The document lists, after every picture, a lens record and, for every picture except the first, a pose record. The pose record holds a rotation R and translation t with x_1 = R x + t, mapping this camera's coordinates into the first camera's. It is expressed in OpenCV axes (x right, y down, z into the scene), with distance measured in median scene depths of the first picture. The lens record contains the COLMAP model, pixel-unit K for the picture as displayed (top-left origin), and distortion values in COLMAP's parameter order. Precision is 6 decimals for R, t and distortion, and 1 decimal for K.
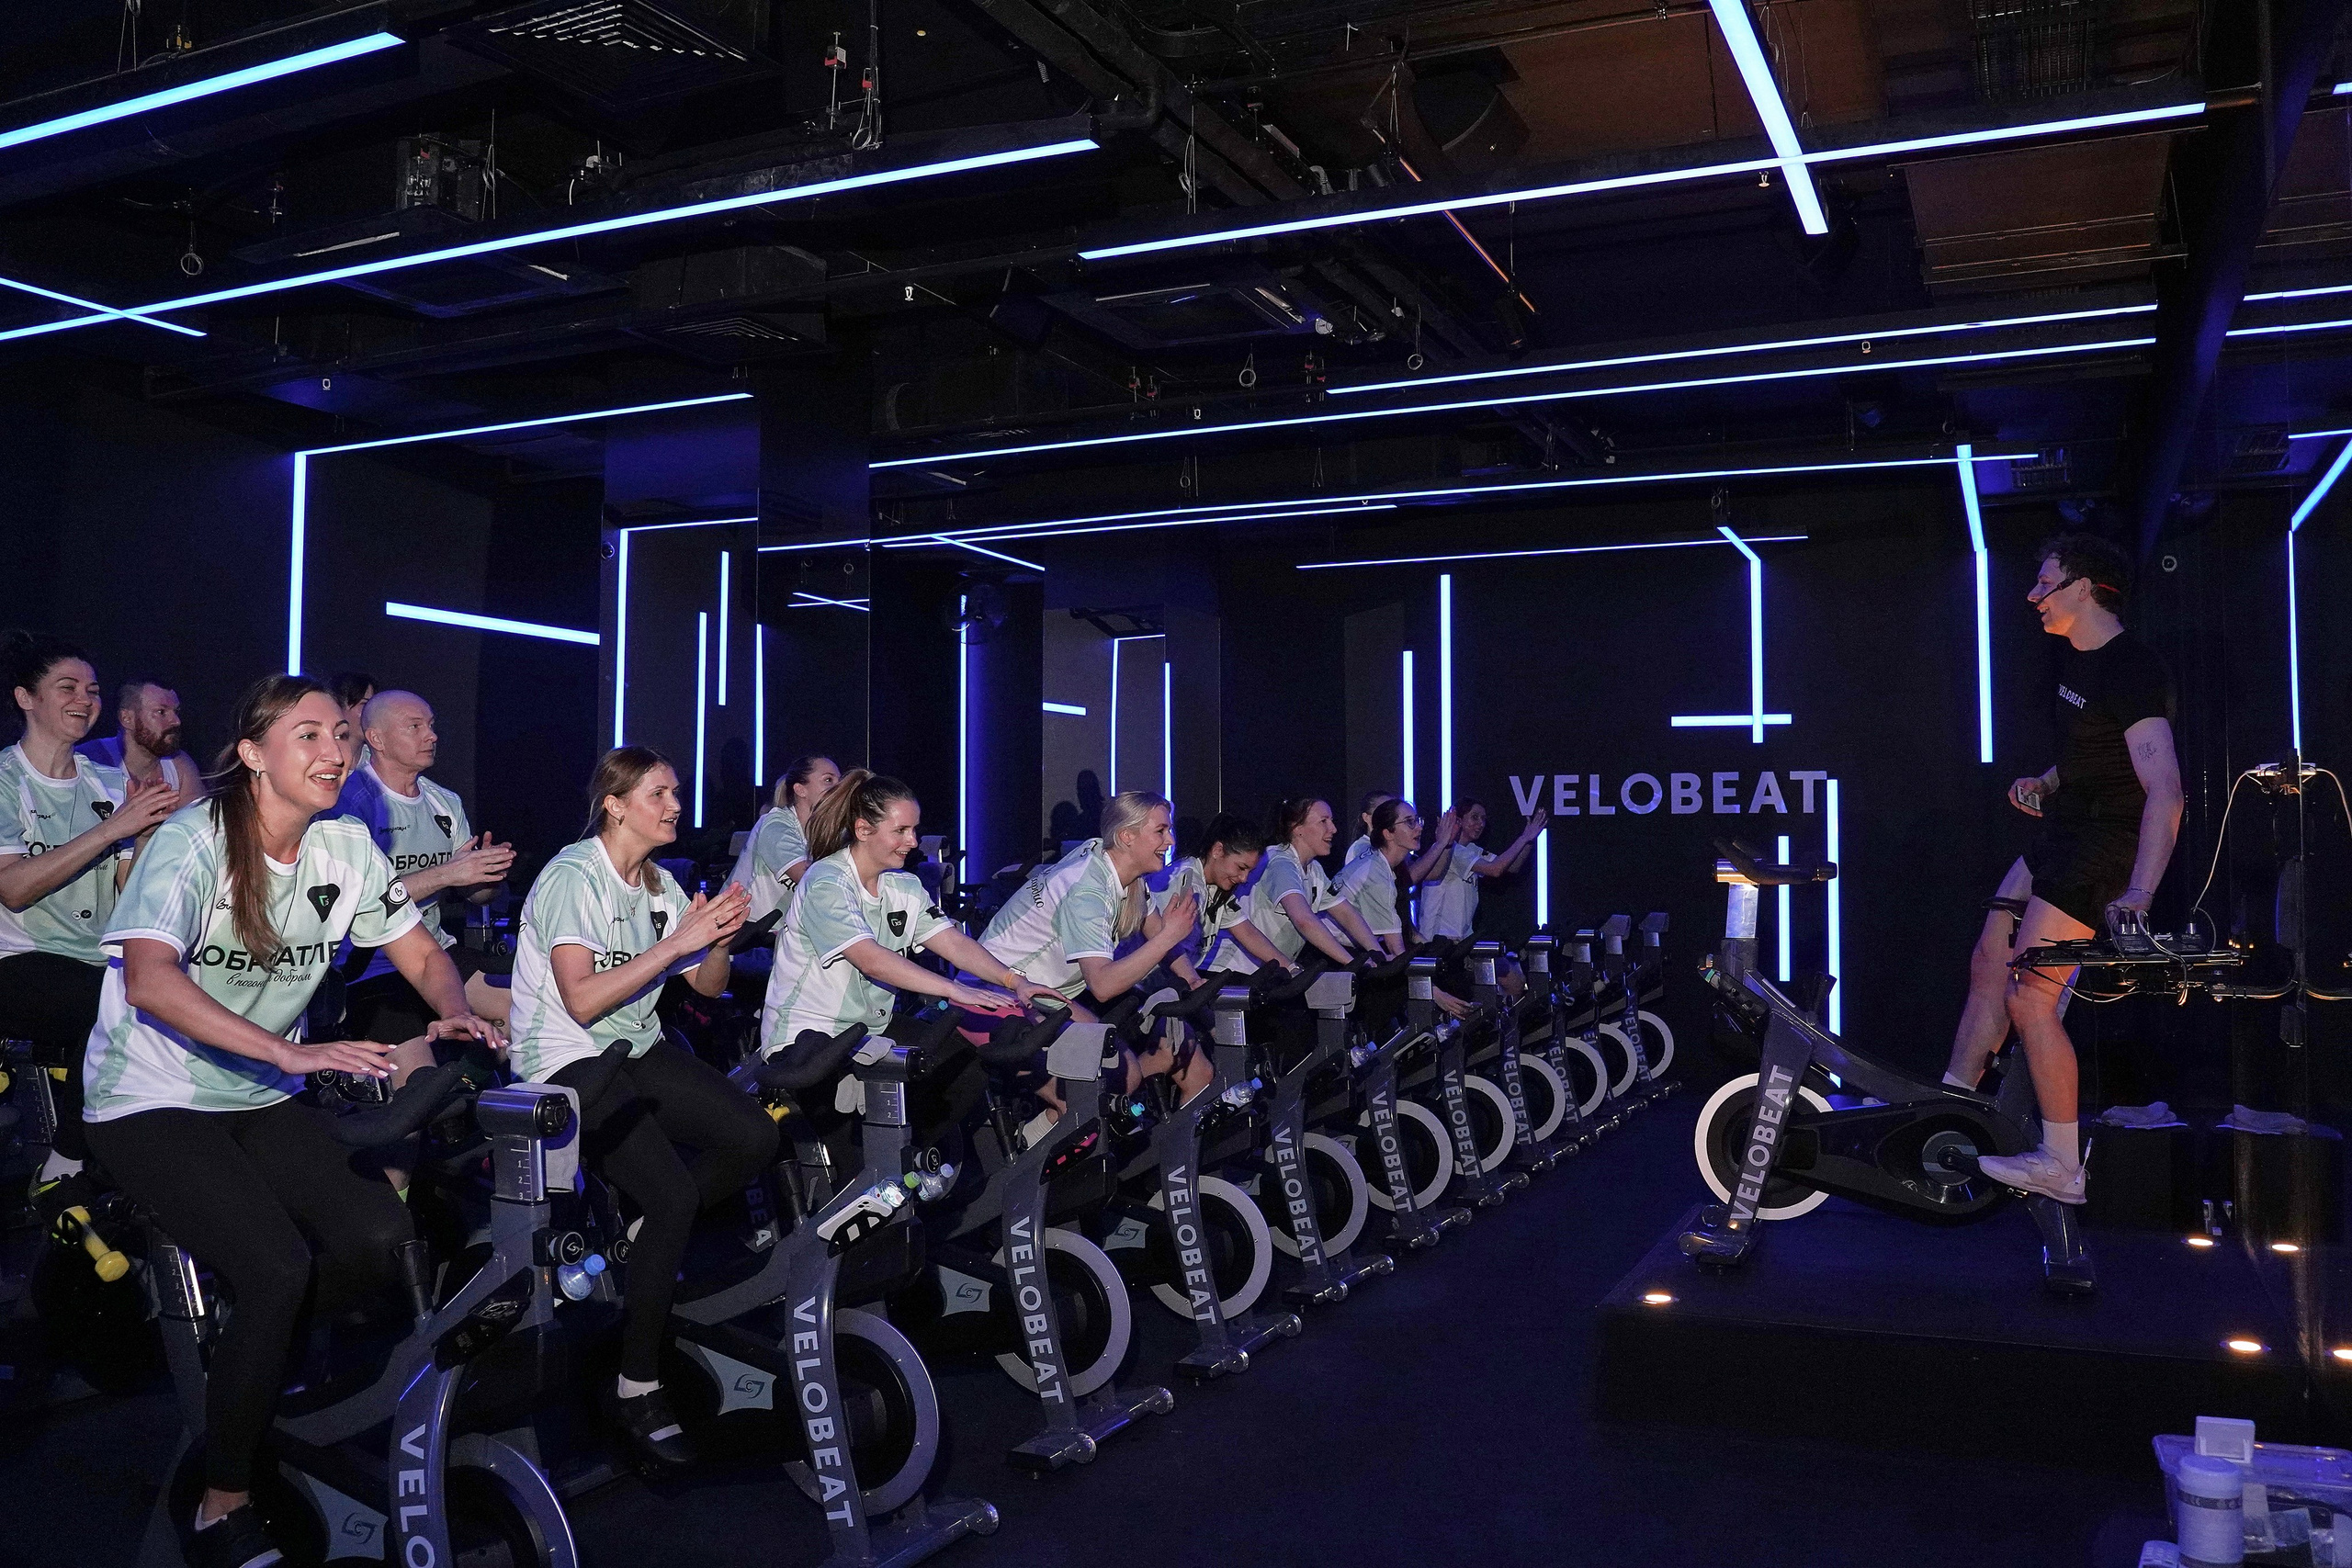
lens RADIAL K [[1901.9, 0, 1180.7], [0, 1901.9, 776.1], [0, 0, 1]] dist [-0.100589, 0.065671]
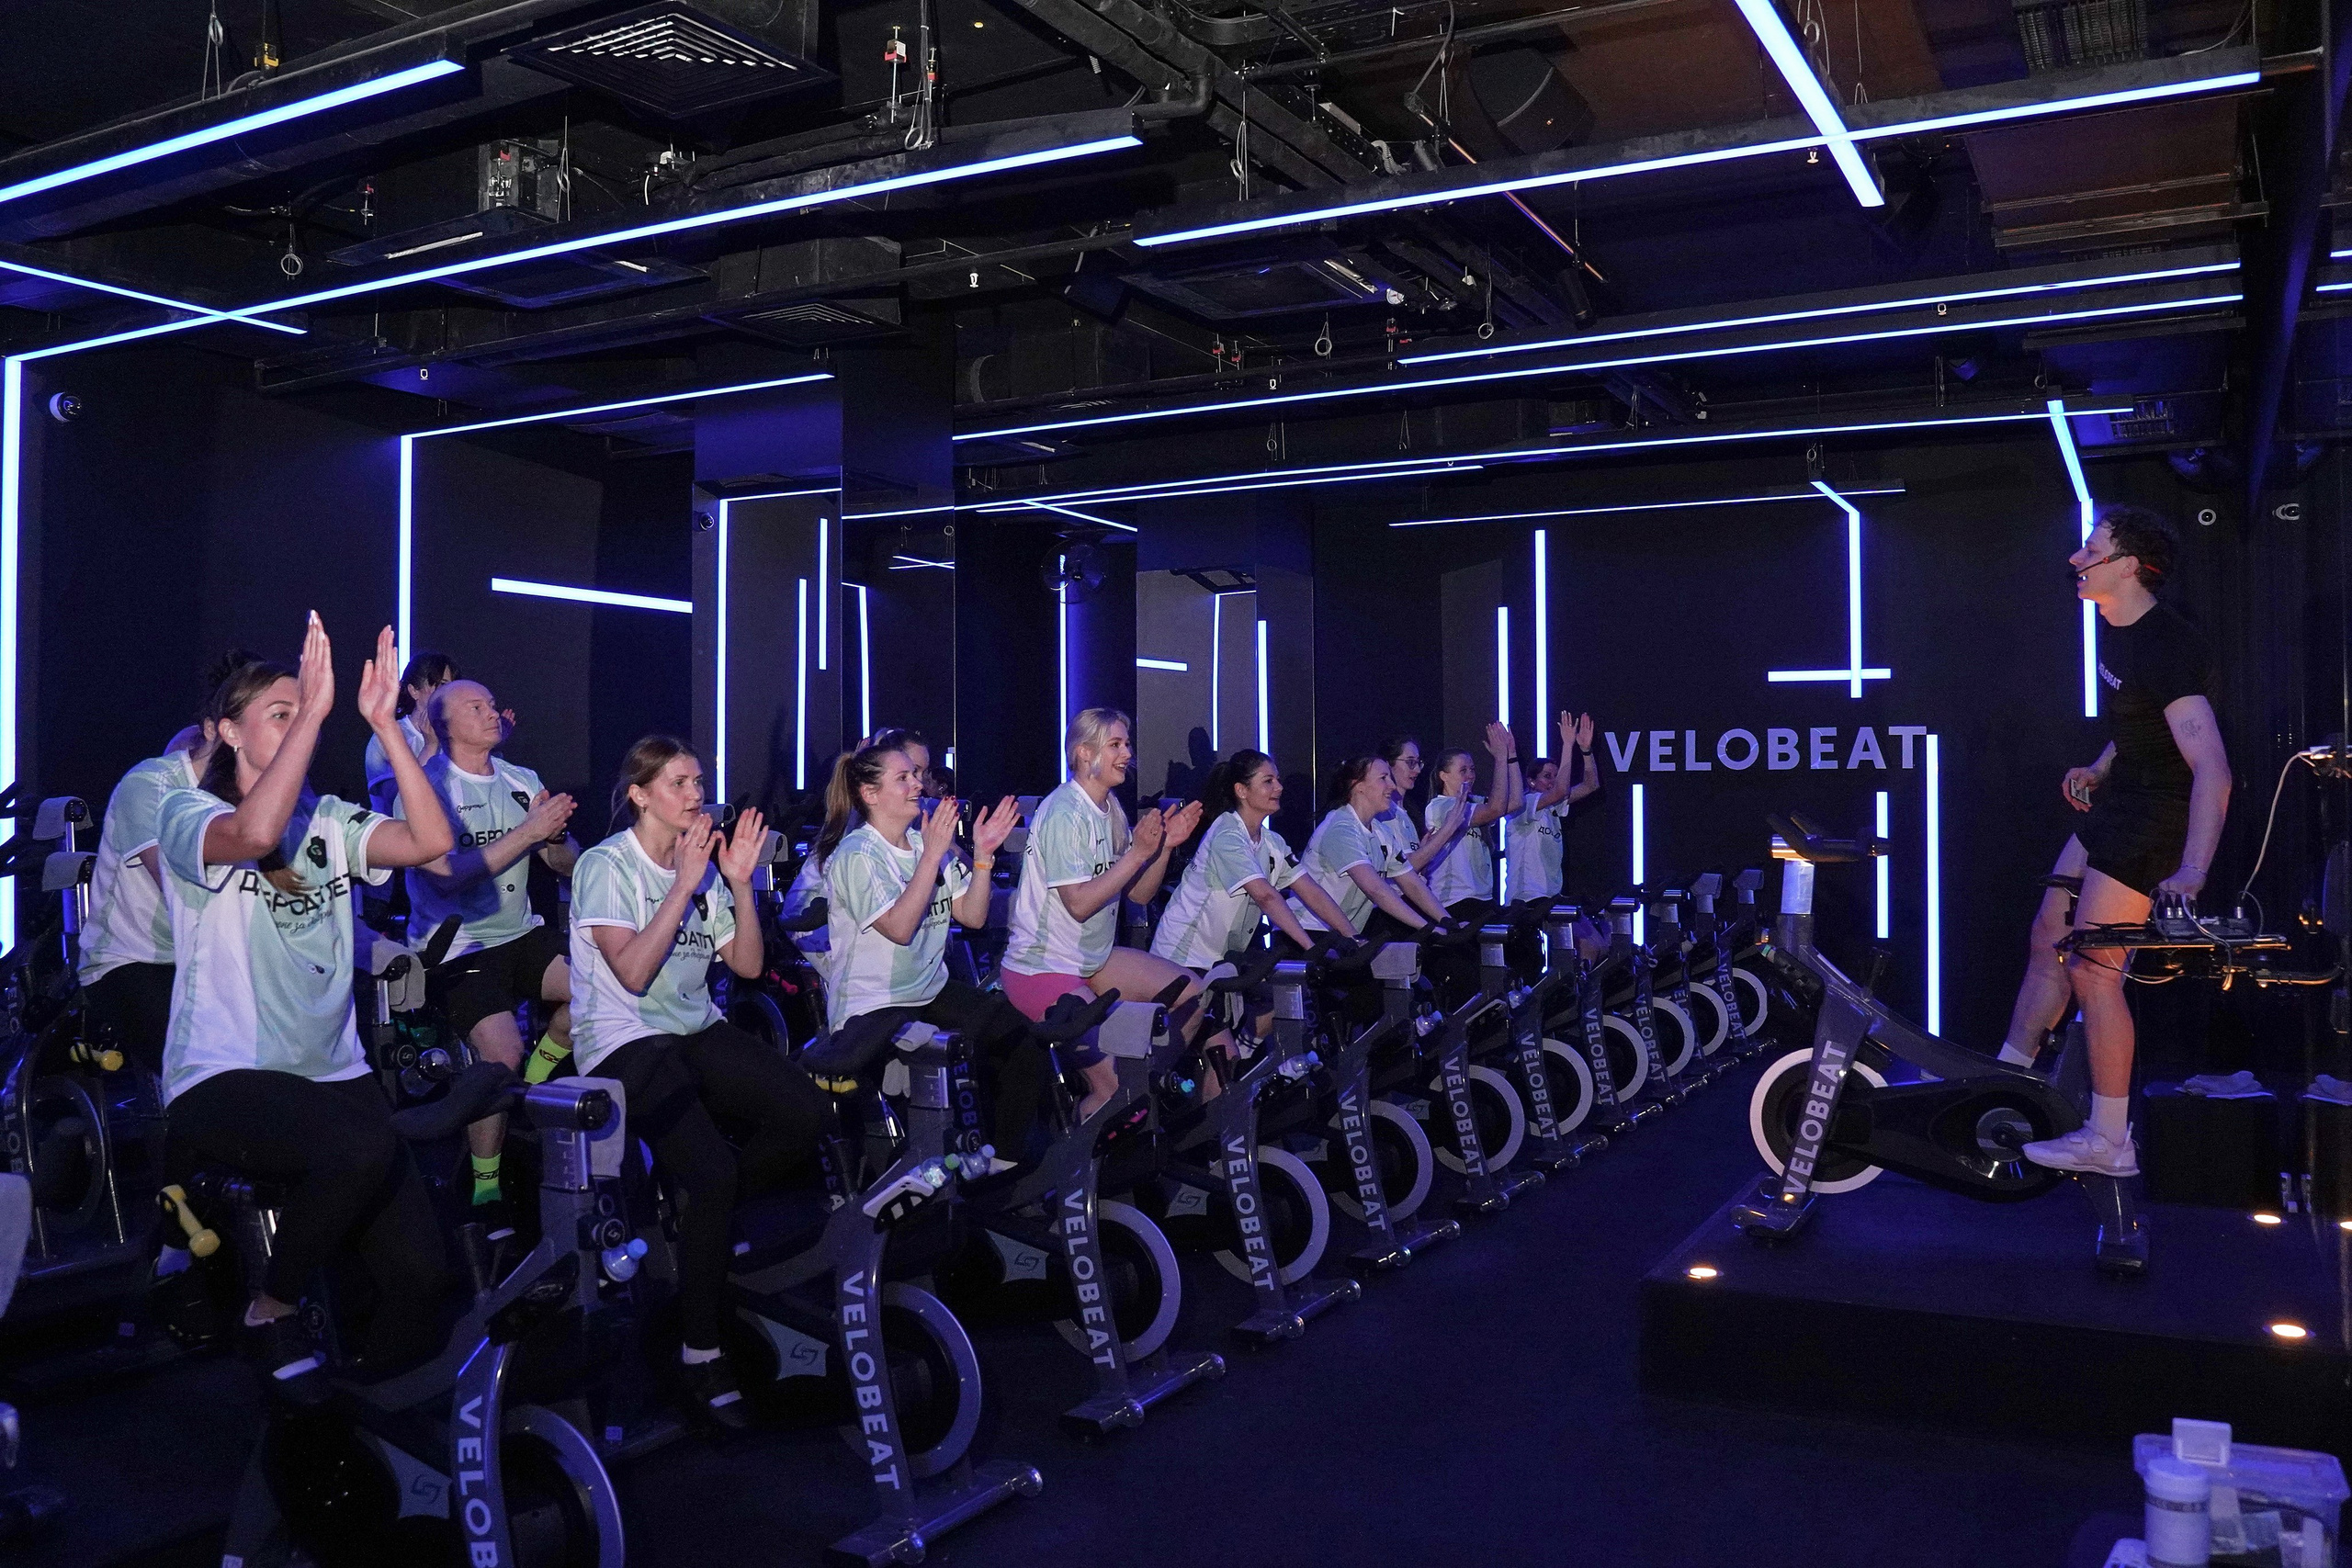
lens RADIAL K [[1901.9, 0, 1180.0], [0, 1901.9, 774.3], [0, 0, 1]] dist [-0.100589, 0.065671]
pose [[0.997791, -0.005856, -0.066176, 0.033023], [0.007828, 0.999532, 0.029582, -0.018460], [0.065972, -0.030034, 0.997369, -0.017126]]
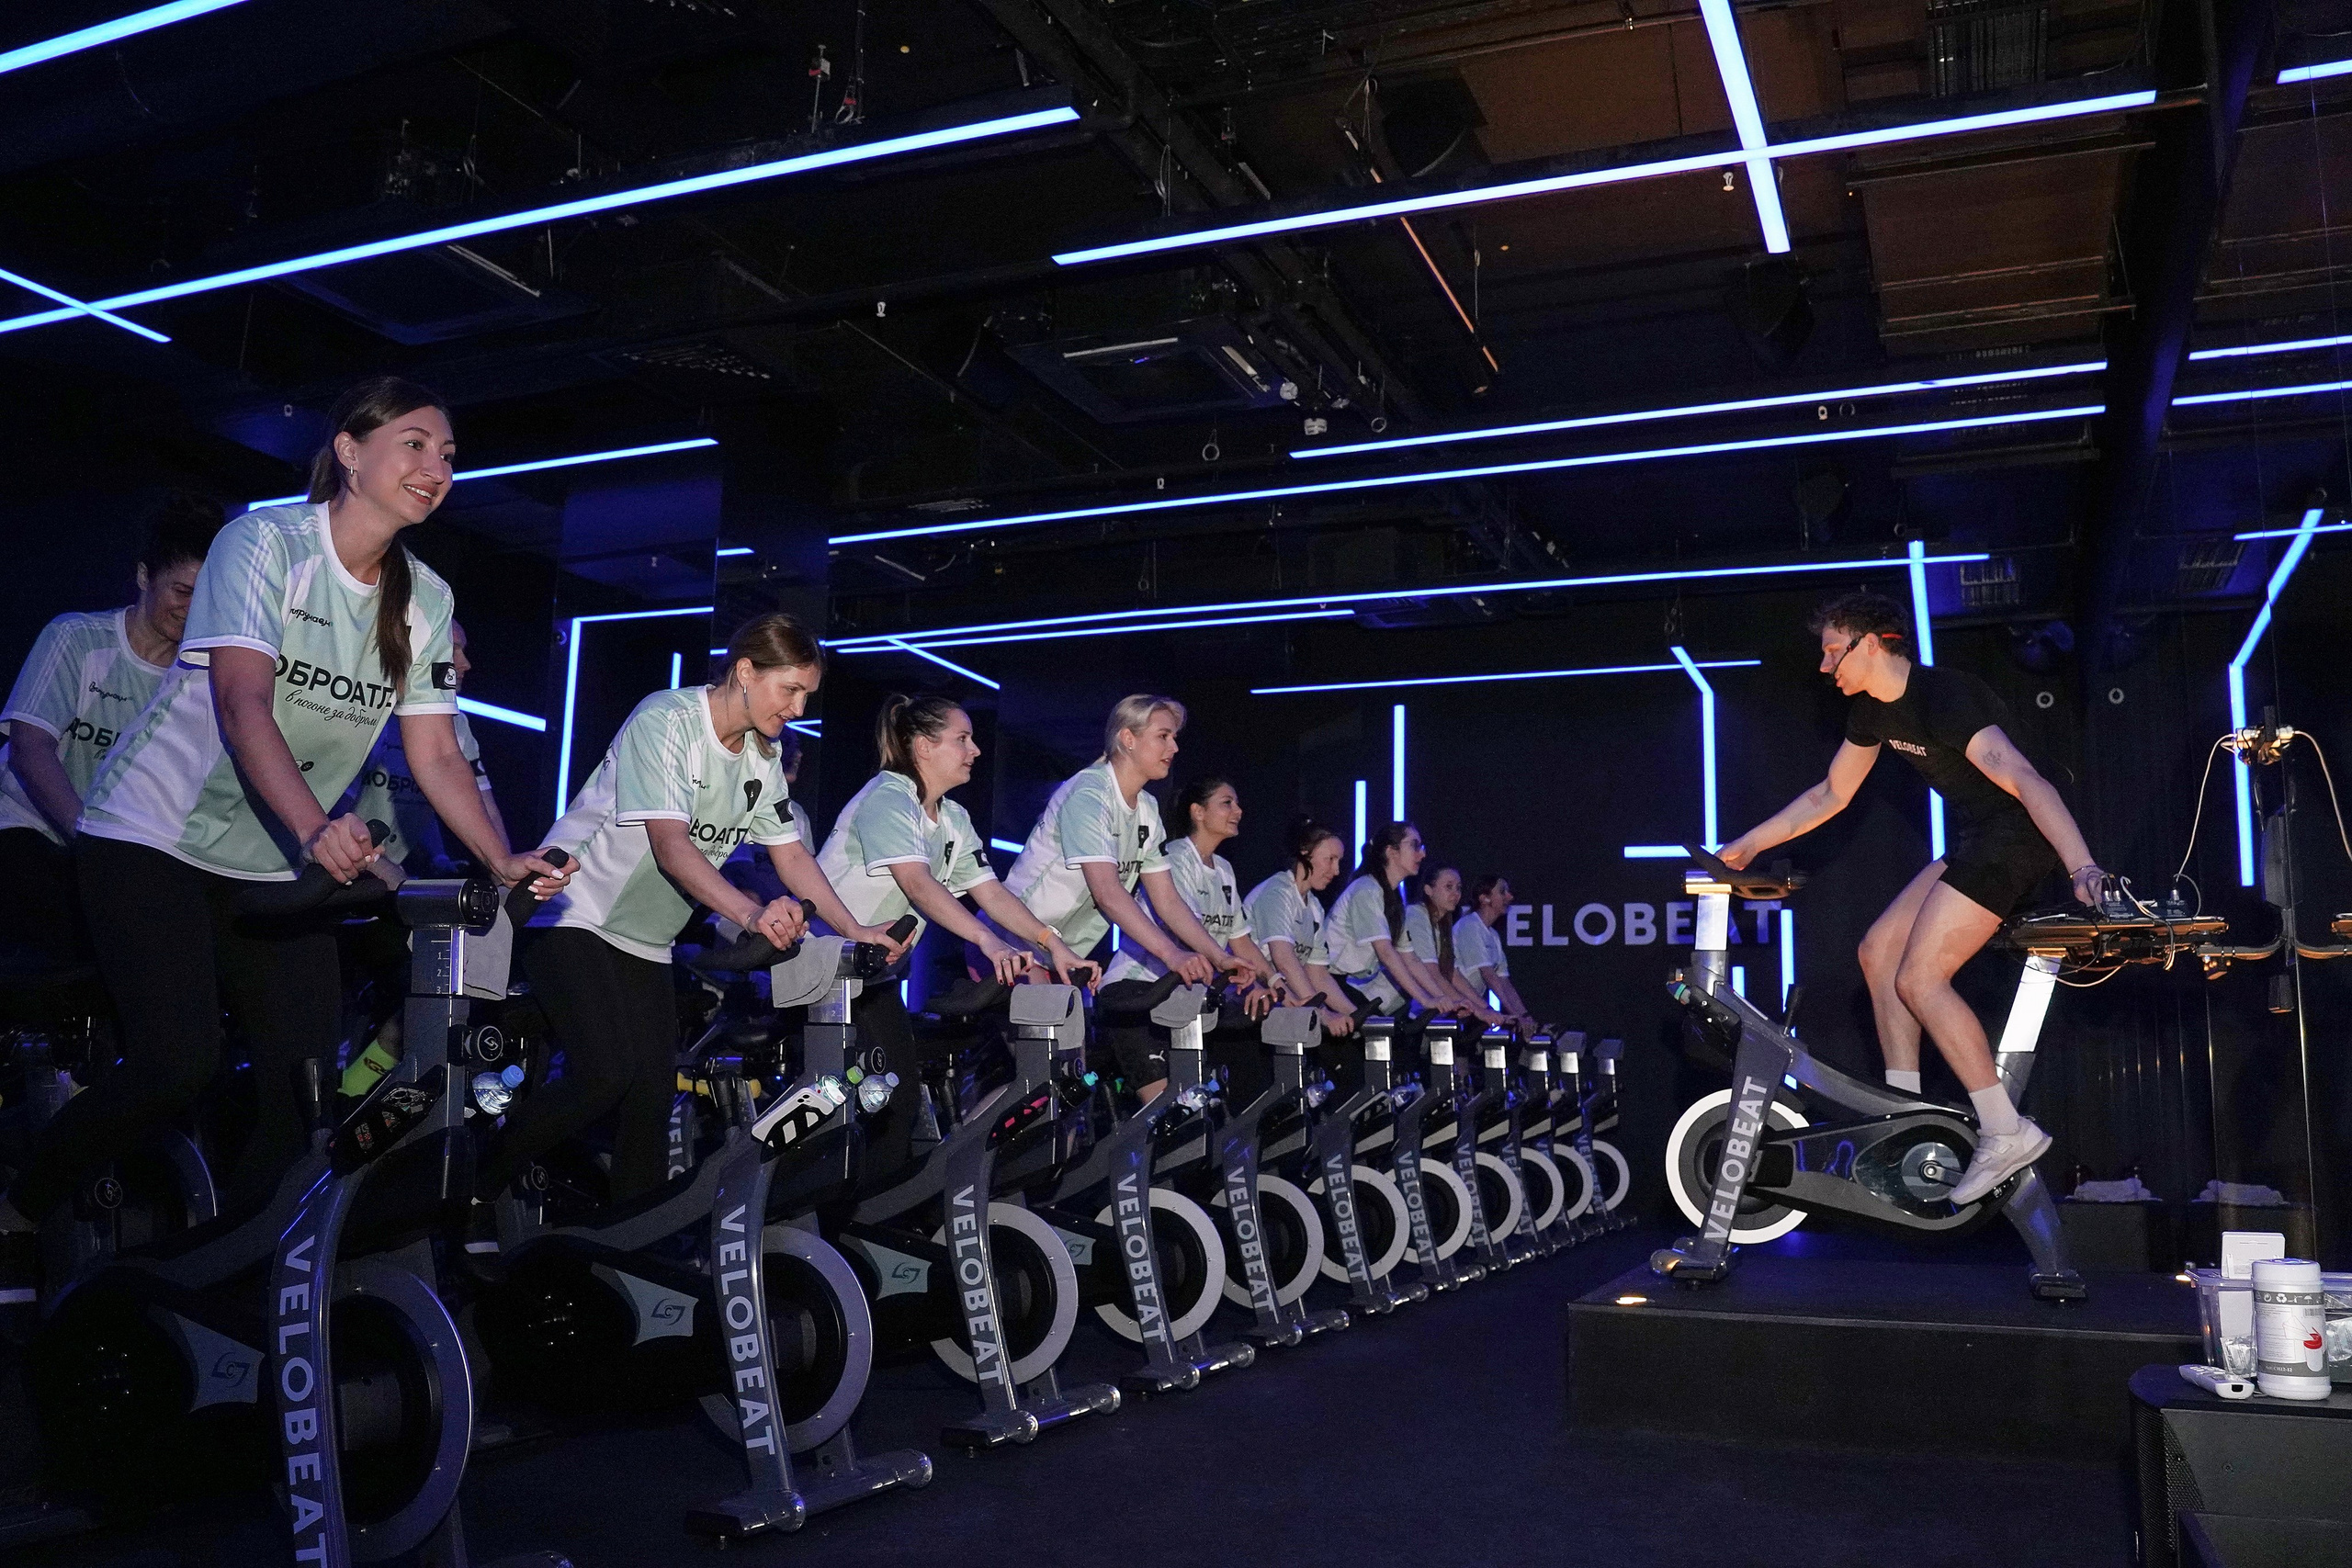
lens RADIAL K [[1901.9, 0, 1181.8], [0, 1901.9, 774.4], [0, 0, 1]] dist [-0.100589, 0.065671]
pose [[0.999262, 0.025579, 0.028644, -0.006454], [-0.022033, 0.992781, -0.117901, 0.105766], [-0.031453, 0.117183, 0.992612, 0.026178]]
